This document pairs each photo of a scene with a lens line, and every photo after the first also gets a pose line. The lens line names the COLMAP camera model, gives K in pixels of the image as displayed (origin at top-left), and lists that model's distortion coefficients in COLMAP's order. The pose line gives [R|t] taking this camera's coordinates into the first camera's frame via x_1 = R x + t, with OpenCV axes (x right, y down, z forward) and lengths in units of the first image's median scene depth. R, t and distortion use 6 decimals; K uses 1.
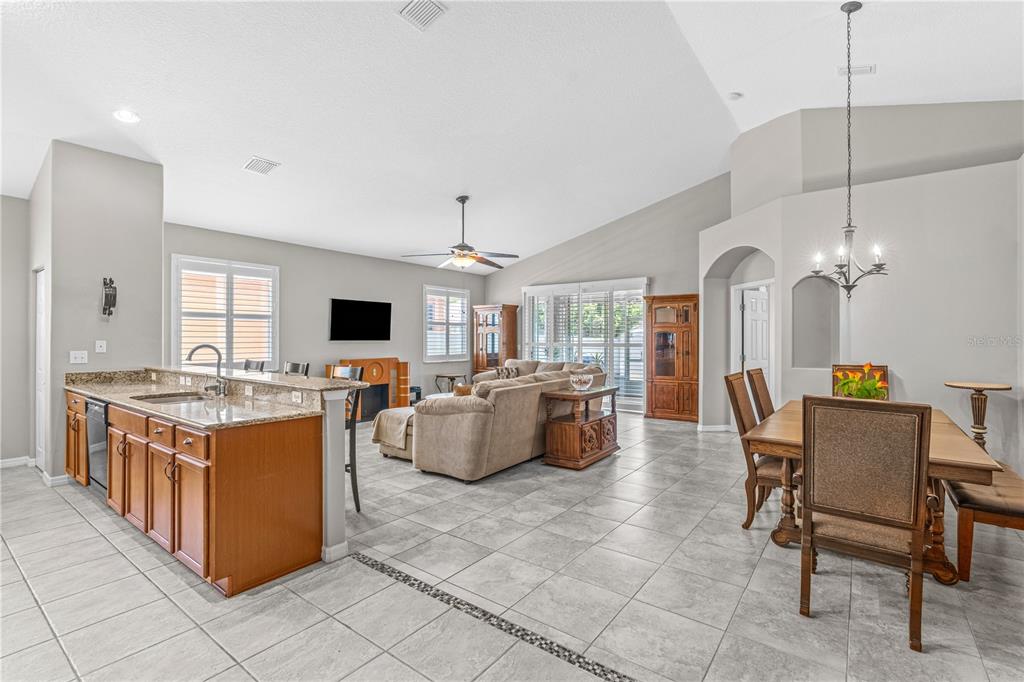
lens RADIAL K [[466.0, 0, 513.7], [0, 466.0, 347.0], [0, 0, 1]] dist [-0.011877, 0.000557]
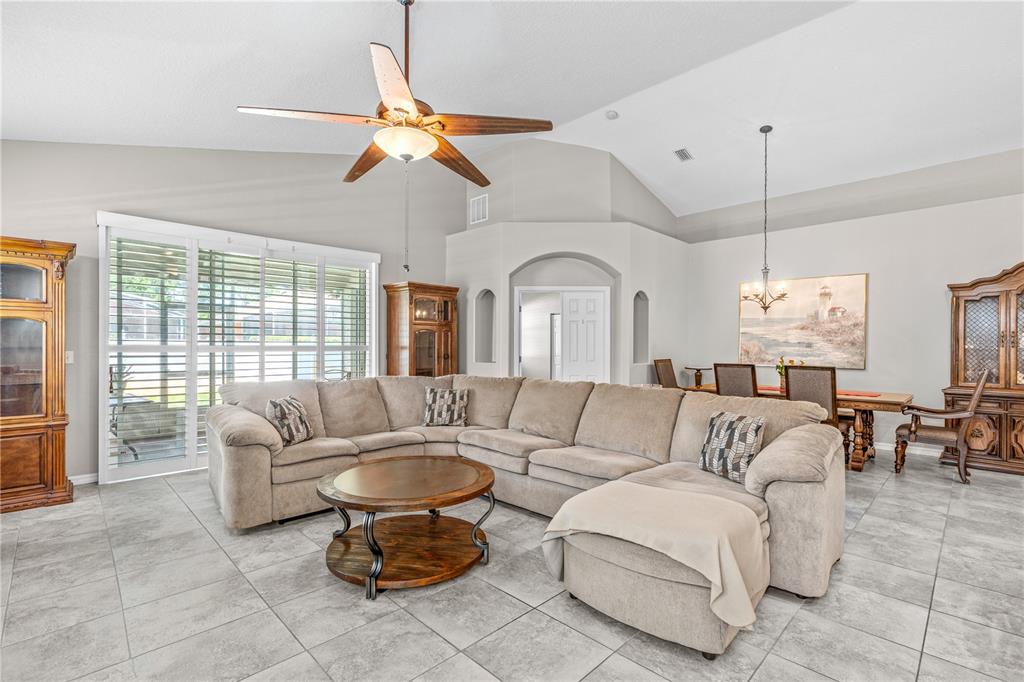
lens RADIAL K [[466.0, 0, 513.7], [0, 466.0, 347.0], [0, 0, 1]] dist [-0.011877, 0.000557]
pose [[0.139312, -0.006509, 0.990227, -0.412320], [0.012660, 0.999908, 0.004791, -0.005857], [-0.990168, 0.011869, 0.139381, 0.699160]]
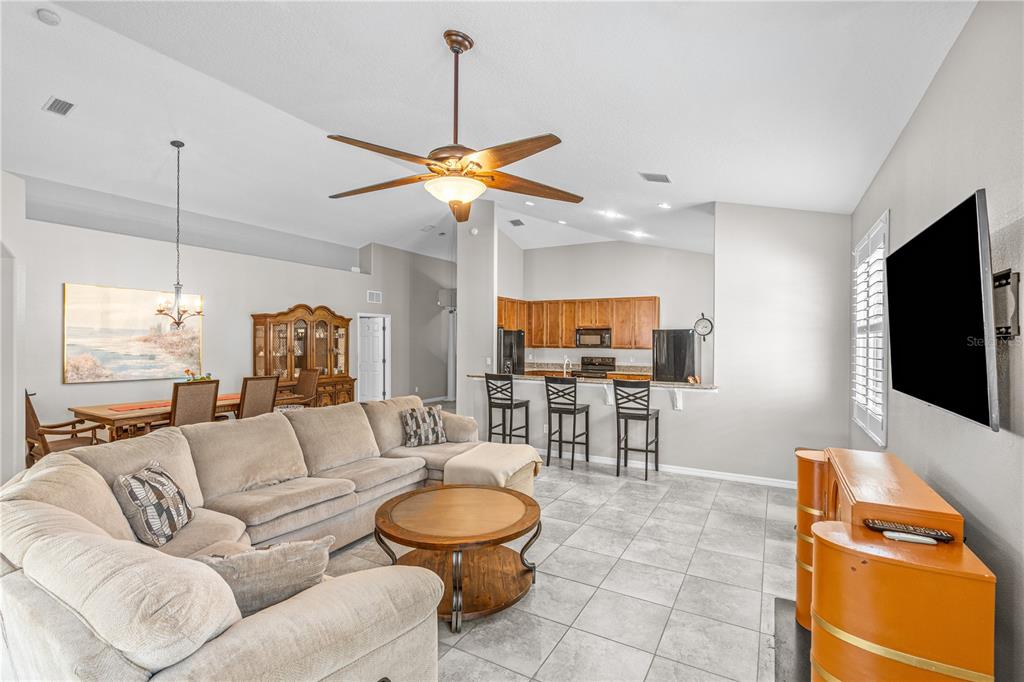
lens RADIAL K [[461.0, 0, 518.0], [0, 461.0, 339.8], [0, 0, 1]] dist [-0.000763, 0.000074]
pose [[-0.990469, -0.007691, -0.137521, -0.088917], [-0.009918, 0.999830, 0.015517, -0.046152], [0.137378, 0.016733, -0.990377, 1.169694]]
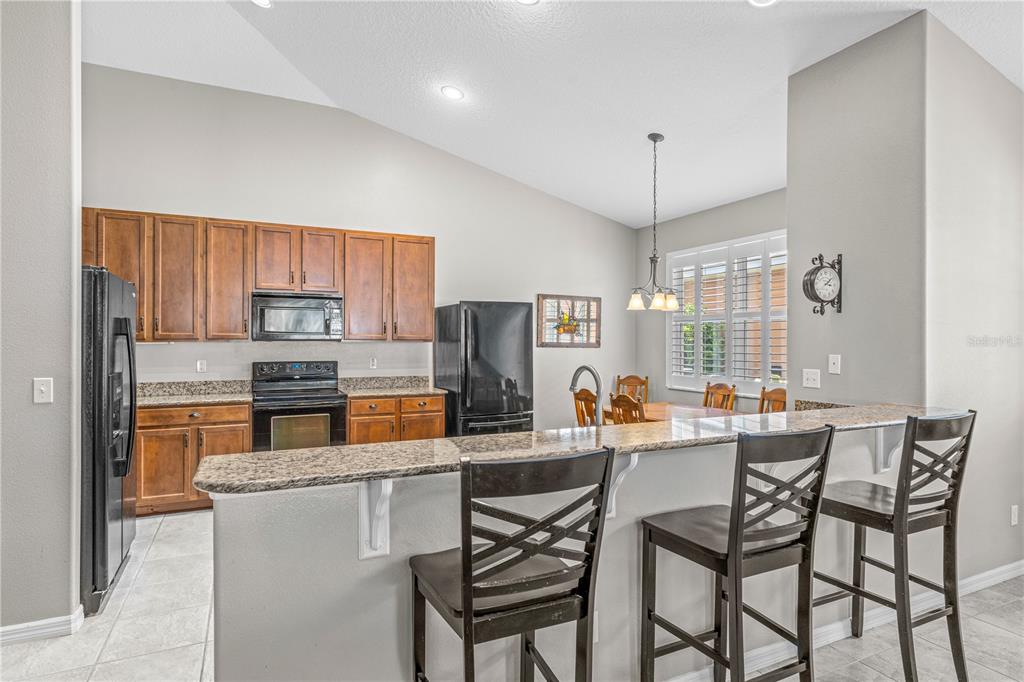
lens RADIAL K [[554.0, 0, 512.0], [0, 554.0, 341.0], [0, 0, 1]] dist [-0.001849, -0.000383]
pose [[-0.451991, -0.000443, -0.892023, -0.005691], [-0.015890, 0.999845, 0.007555, -0.016659], [0.891881, 0.017589, -0.451928, 0.511673]]
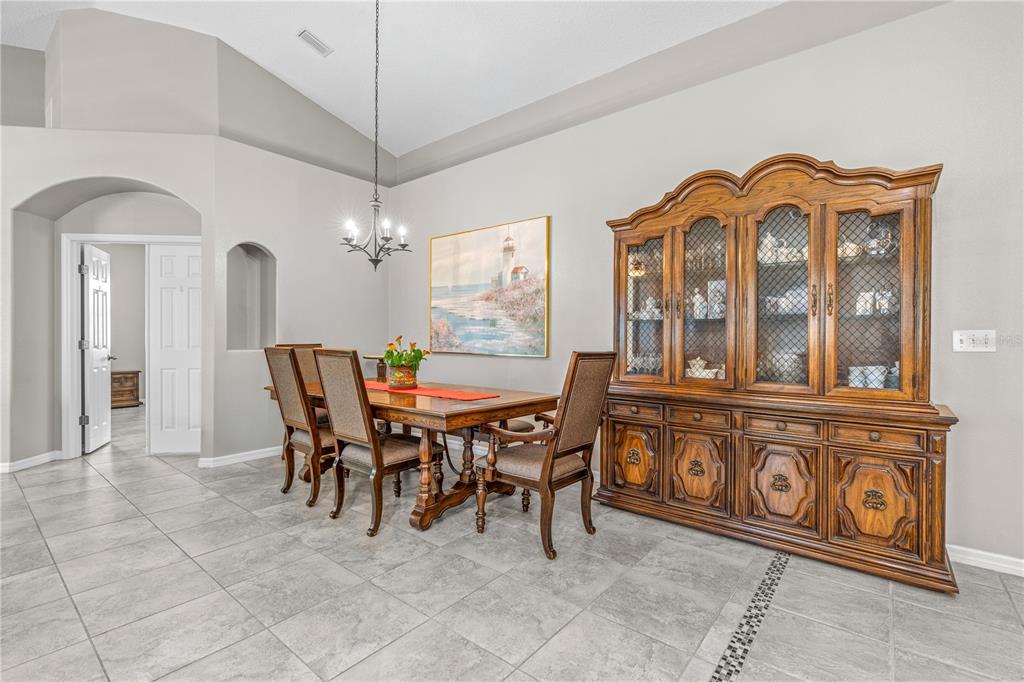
lens RADIAL K [[461.0, 0, 518.0], [0, 461.0, 339.8], [0, 0, 1]] dist [-0.000763, 0.000074]
pose [[0.037467, -0.007479, 0.999270, -0.117534], [0.016044, 0.999848, 0.006882, 0.017337], [-0.999169, 0.015774, 0.037581, 0.276817]]
